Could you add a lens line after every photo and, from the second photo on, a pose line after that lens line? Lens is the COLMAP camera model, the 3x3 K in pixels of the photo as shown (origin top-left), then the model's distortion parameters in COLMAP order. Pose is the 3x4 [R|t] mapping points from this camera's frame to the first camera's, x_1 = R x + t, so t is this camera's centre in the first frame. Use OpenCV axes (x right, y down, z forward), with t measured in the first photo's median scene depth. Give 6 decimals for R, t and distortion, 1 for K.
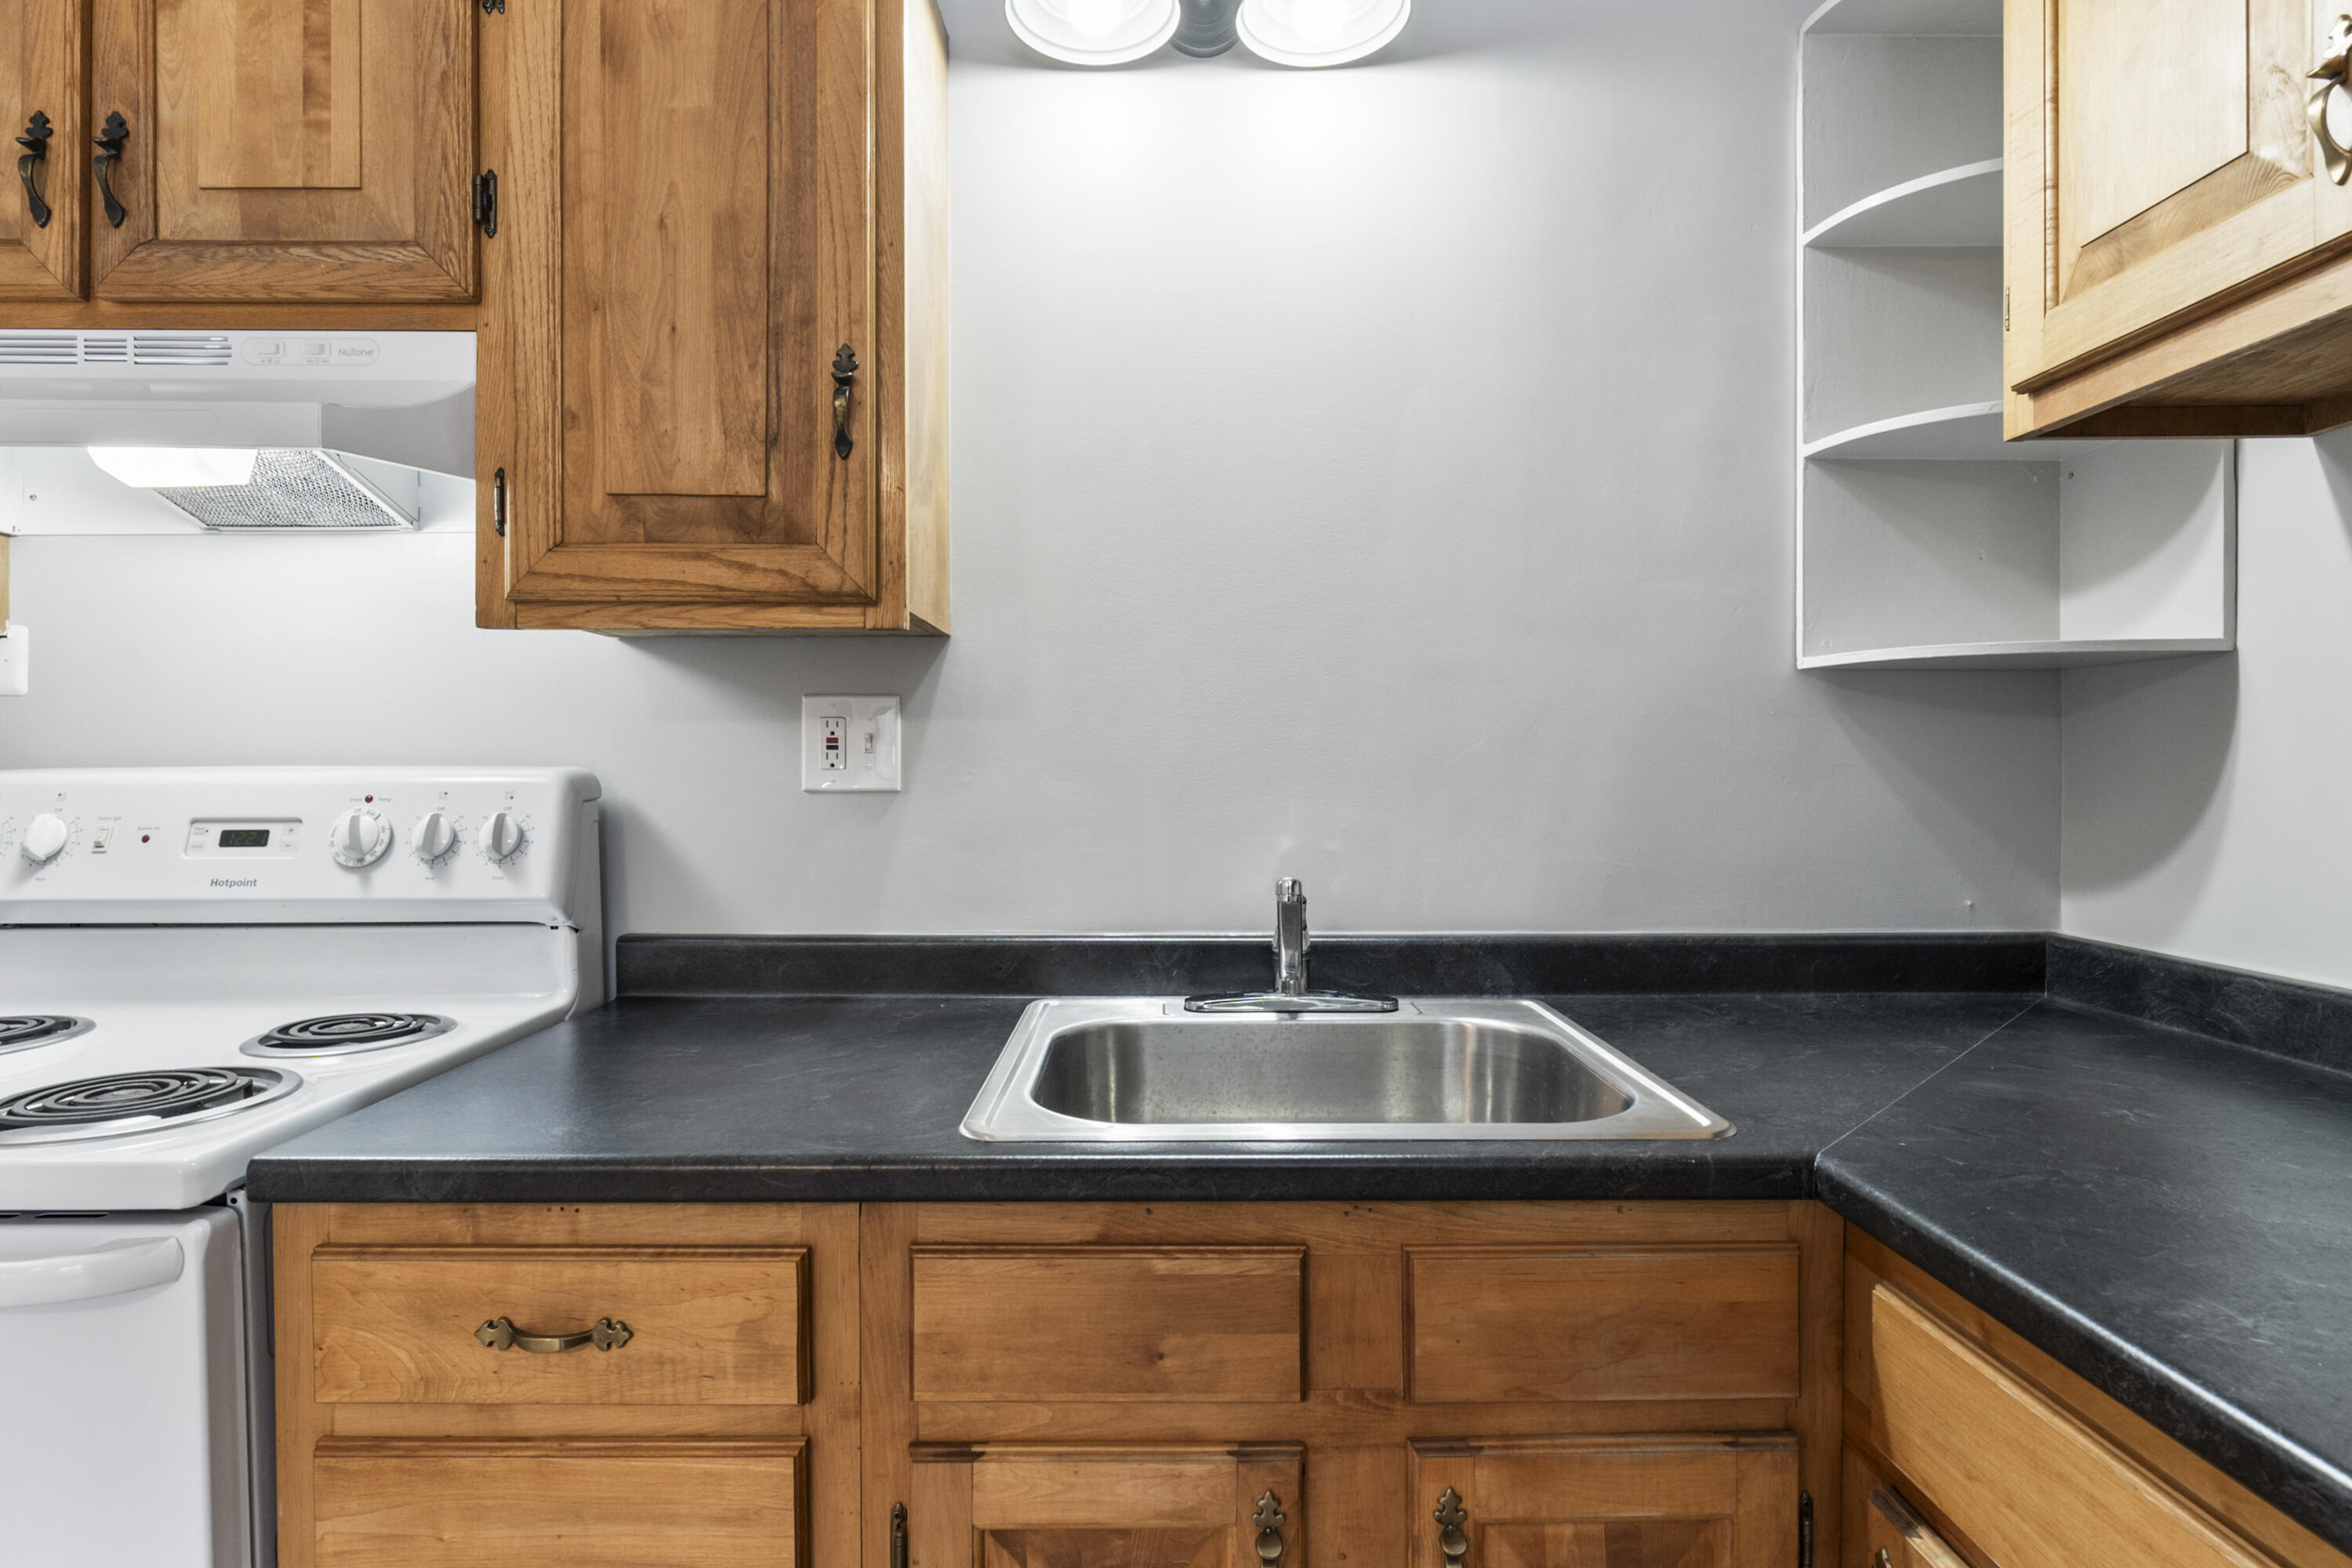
lens RADIAL K [[1252.3, 0, 1176.0], [0, 1252.3, 784.0], [0, 0, 1]] dist [-0.003741, -0.000114]
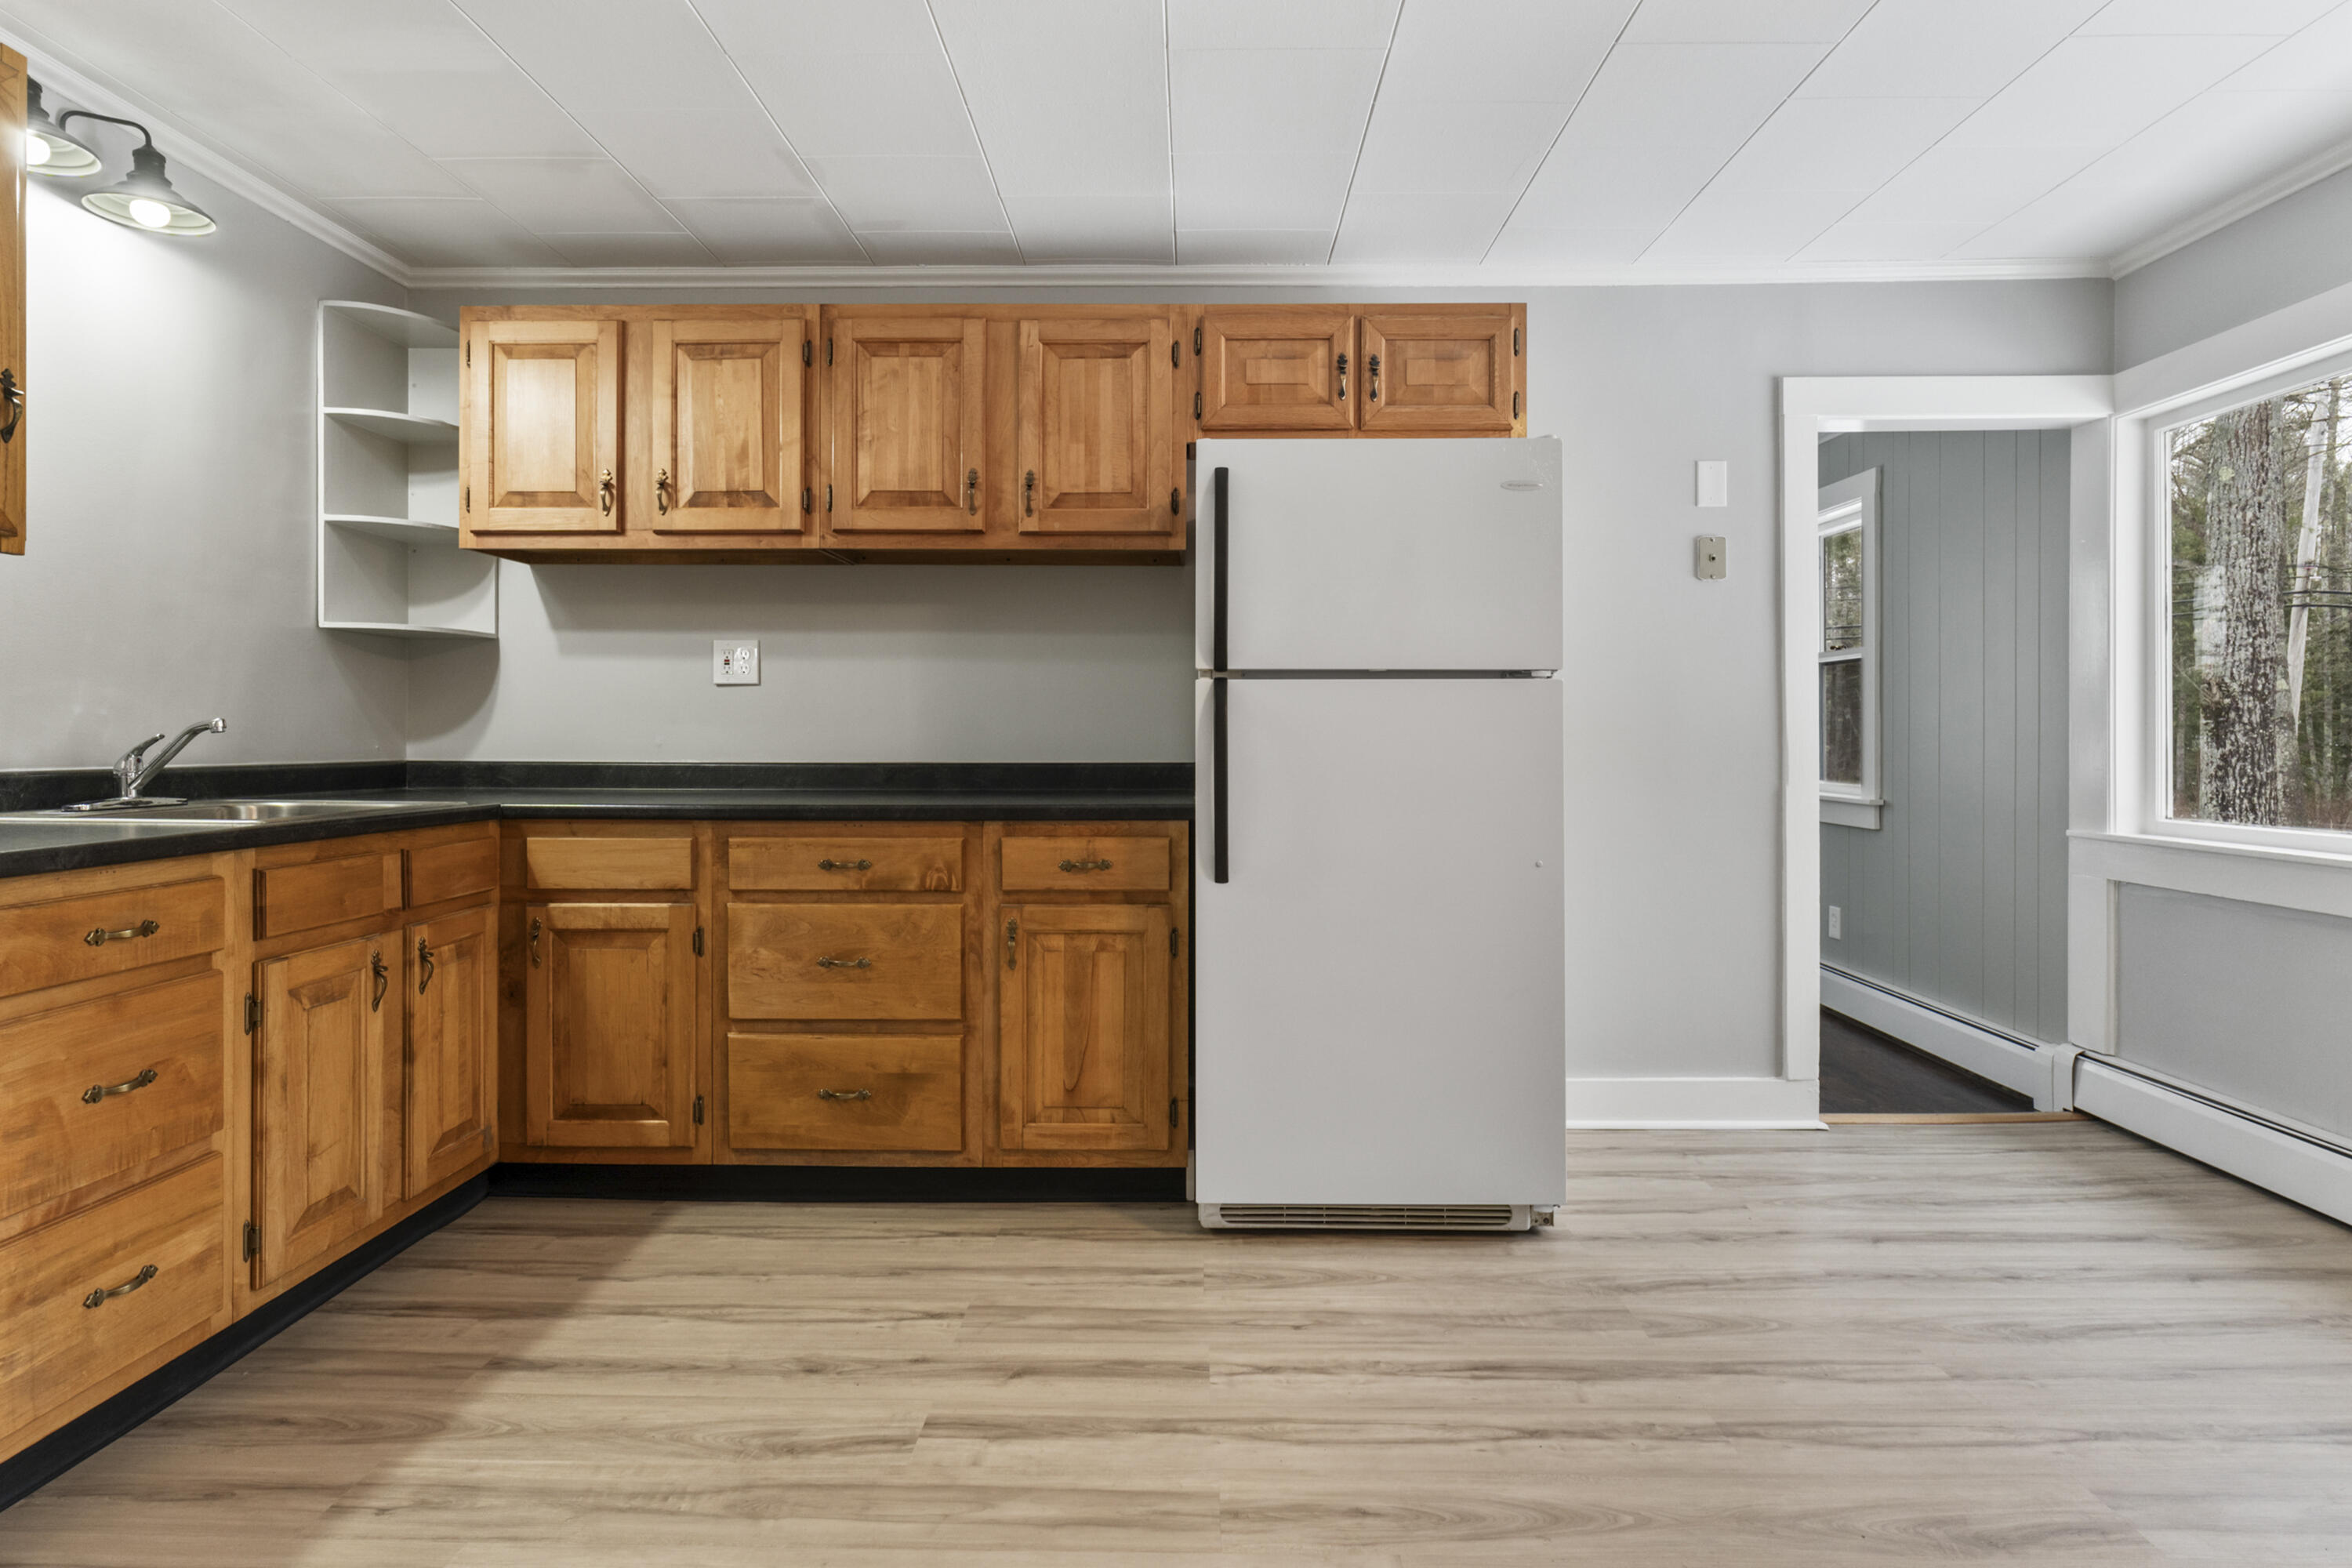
lens RADIAL K [[1214.0, 0, 1175.7], [0, 1214.0, 749.5], [0, 0, 1]] dist [-0.003374, -0.000312]
pose [[0.023676, -0.010126, 0.999668, -1.730059], [0.010335, 0.999898, 0.009884, 0.120066], [-0.999666, 0.010098, 0.023778, -0.489324]]
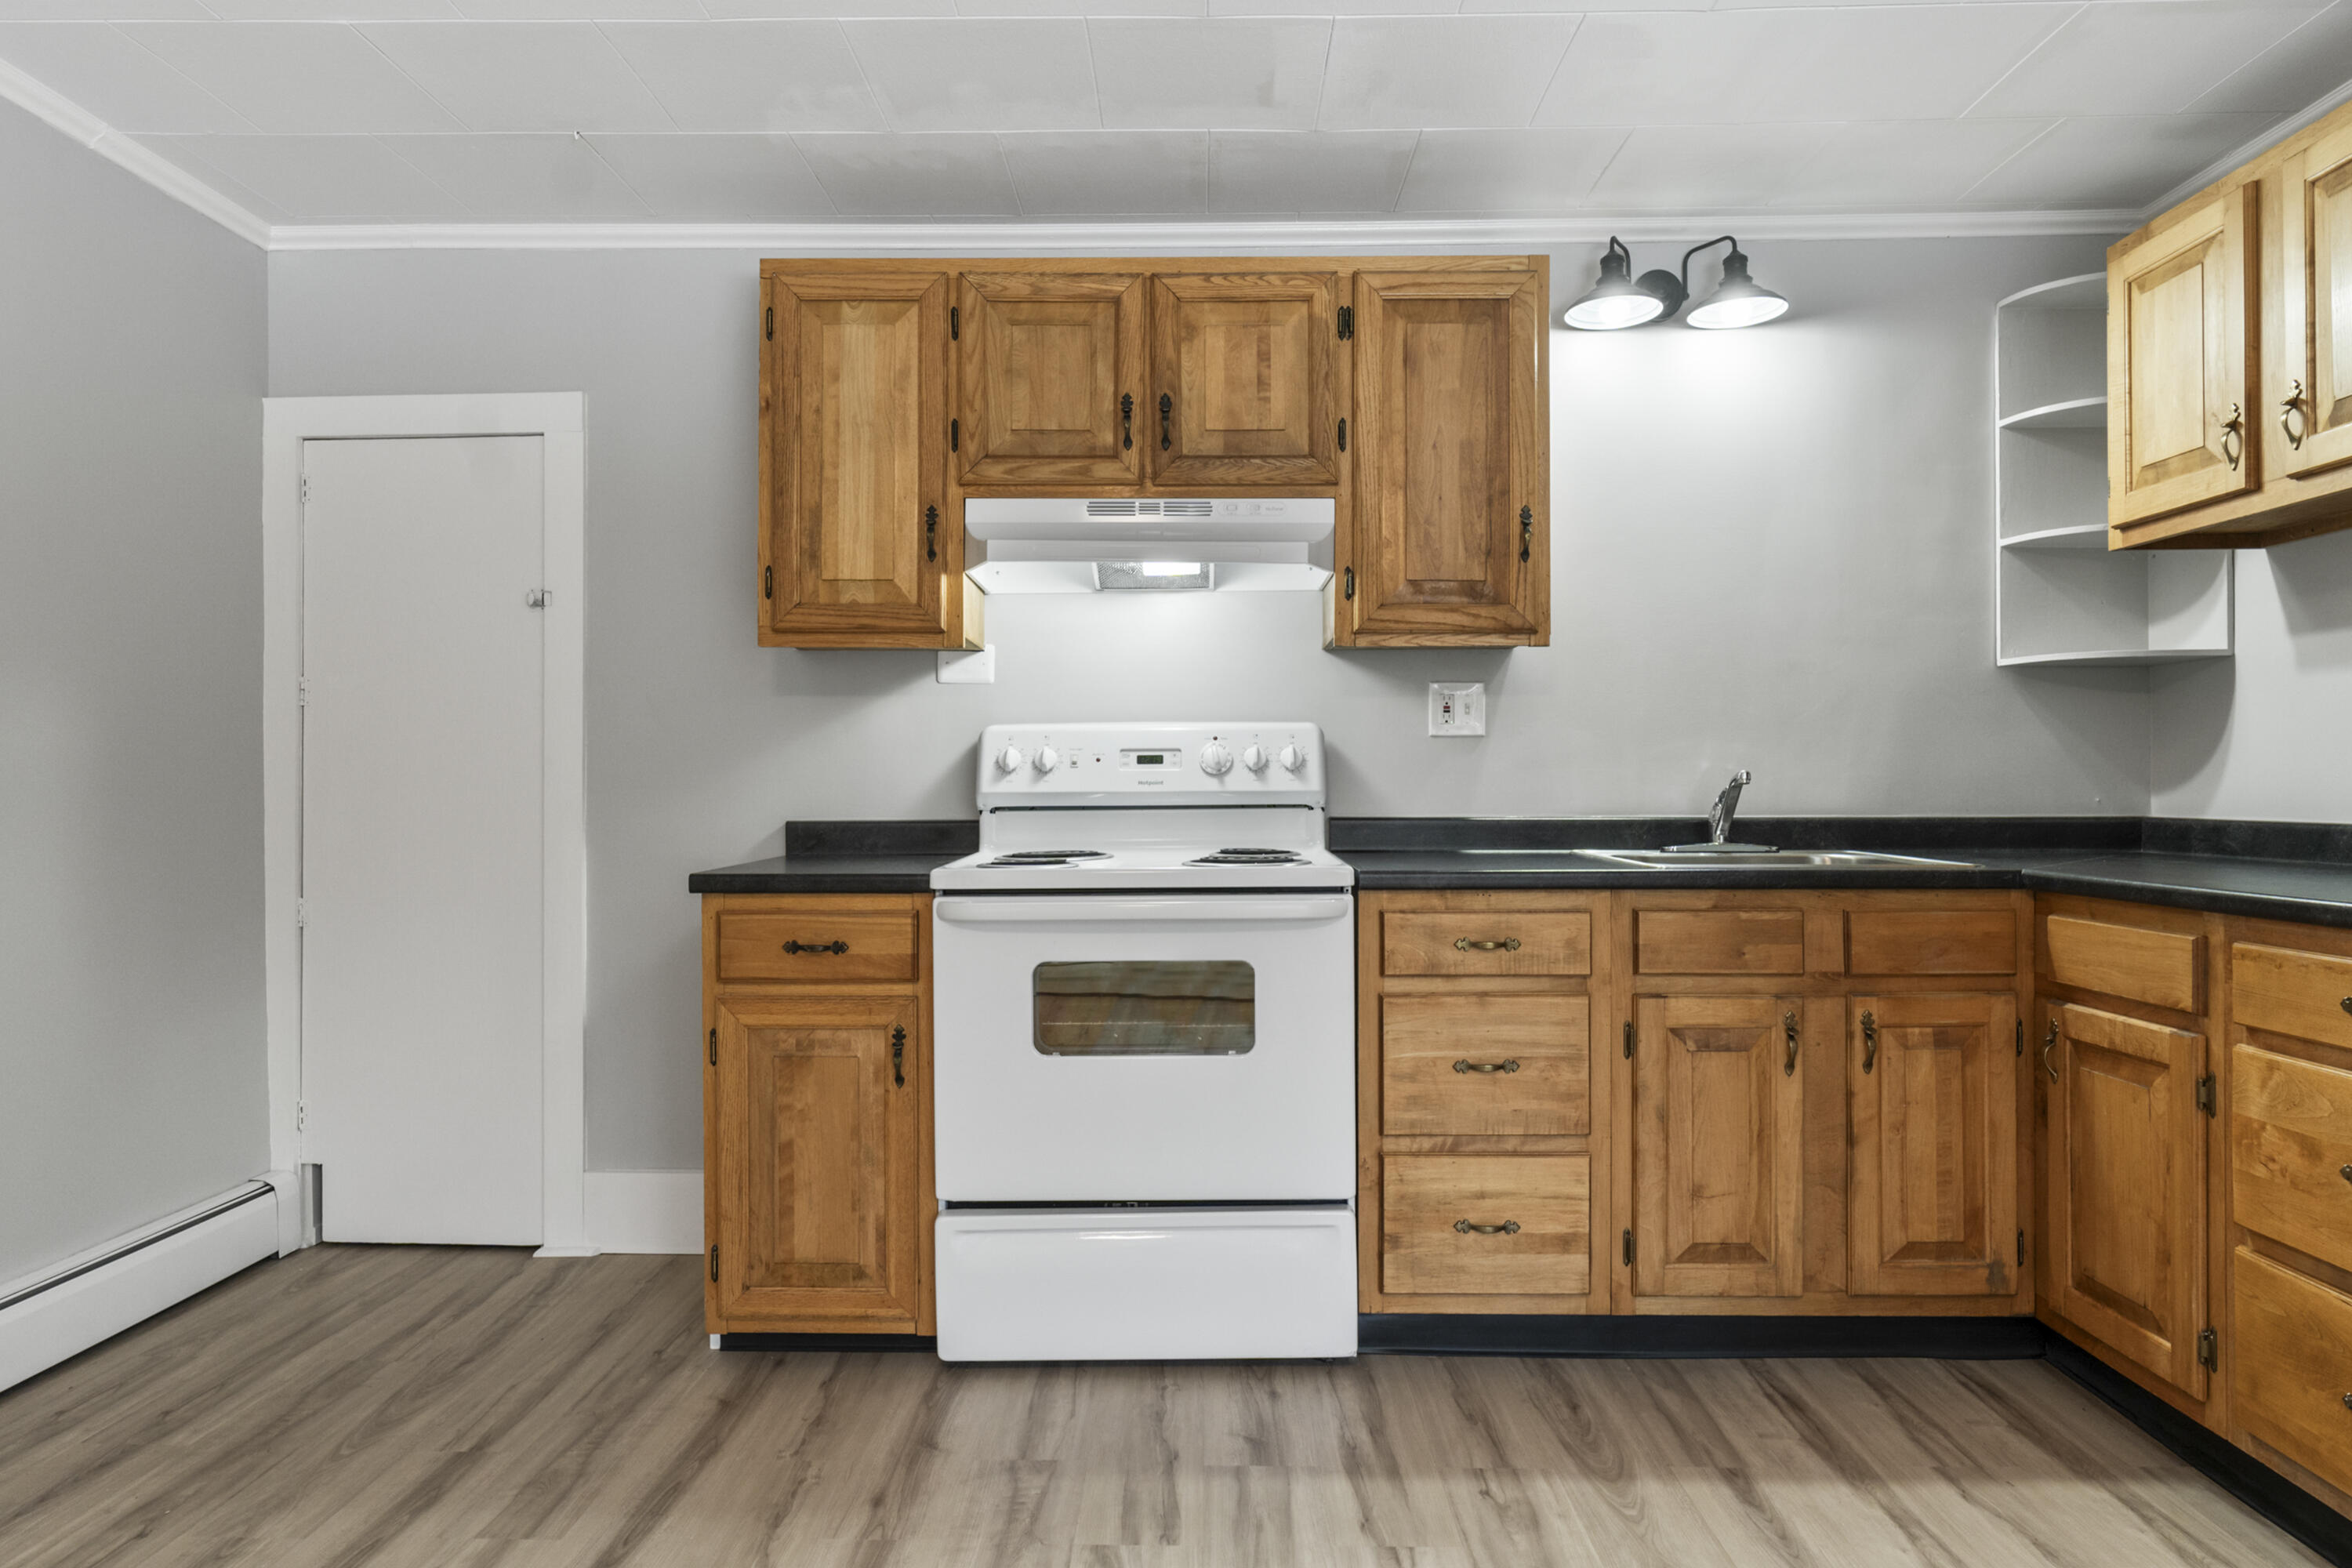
lens RADIAL K [[1432.2, 0, 1184.3], [0, 1432.2, 790.2], [0, 0, 1]] dist [-0.001490, 0.001304]
pose [[0.999754, -0.001117, -0.022164, -0.763014], [0.000850, 0.999928, -0.012011, 0.134641], [0.022176, 0.011989, 0.999682, -1.312953]]
